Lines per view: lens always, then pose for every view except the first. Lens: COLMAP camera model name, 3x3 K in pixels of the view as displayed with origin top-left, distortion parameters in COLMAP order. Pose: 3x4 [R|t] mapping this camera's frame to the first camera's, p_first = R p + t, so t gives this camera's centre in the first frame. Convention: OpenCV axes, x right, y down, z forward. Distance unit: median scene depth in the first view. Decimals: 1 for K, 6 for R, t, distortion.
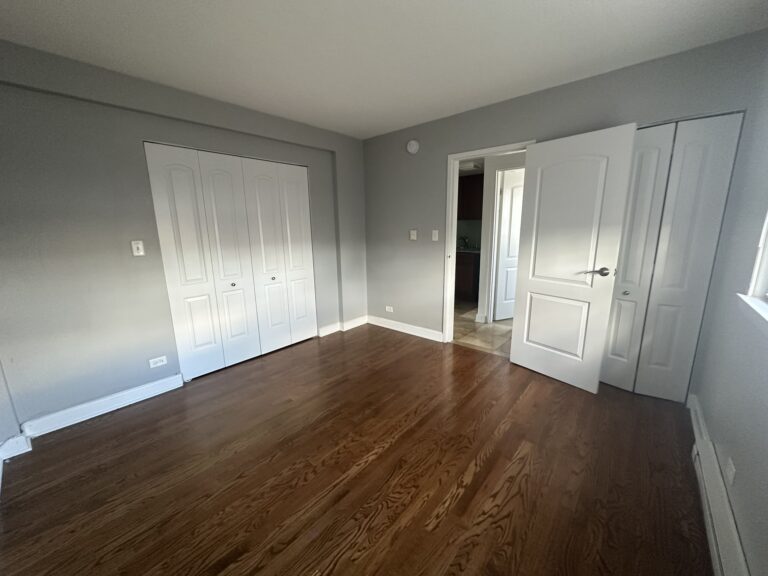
lens RADIAL K [[306.0, 0, 386.3], [0, 306.0, 287.9], [0, 0, 1]] dist [0.001637, -0.000277]
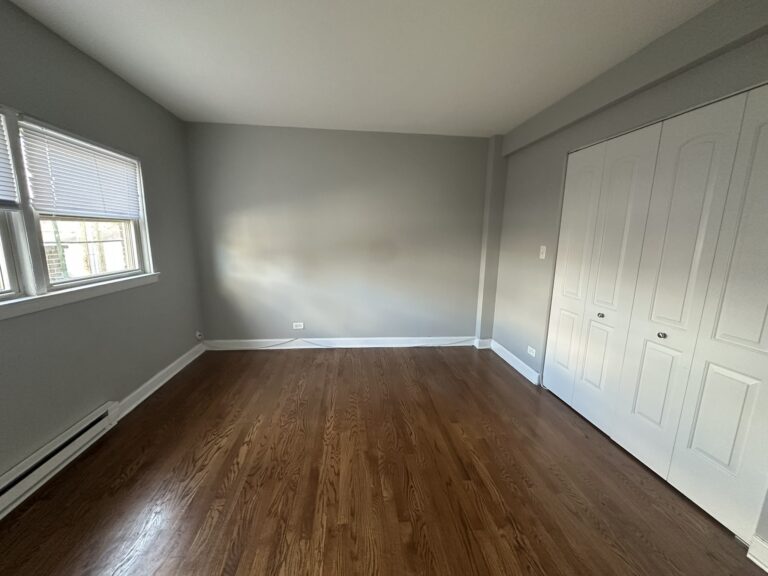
lens RADIAL K [[306.0, 0, 383.0], [0, 306.0, 289.0], [0, 0, 1]] dist [0.001637, -0.000277]
pose [[-0.690766, 0.130012, -0.711294, 0.557764], [-0.153441, 0.934942, 0.319904, -0.340558], [0.706611, 0.330120, -0.625877, 1.638966]]
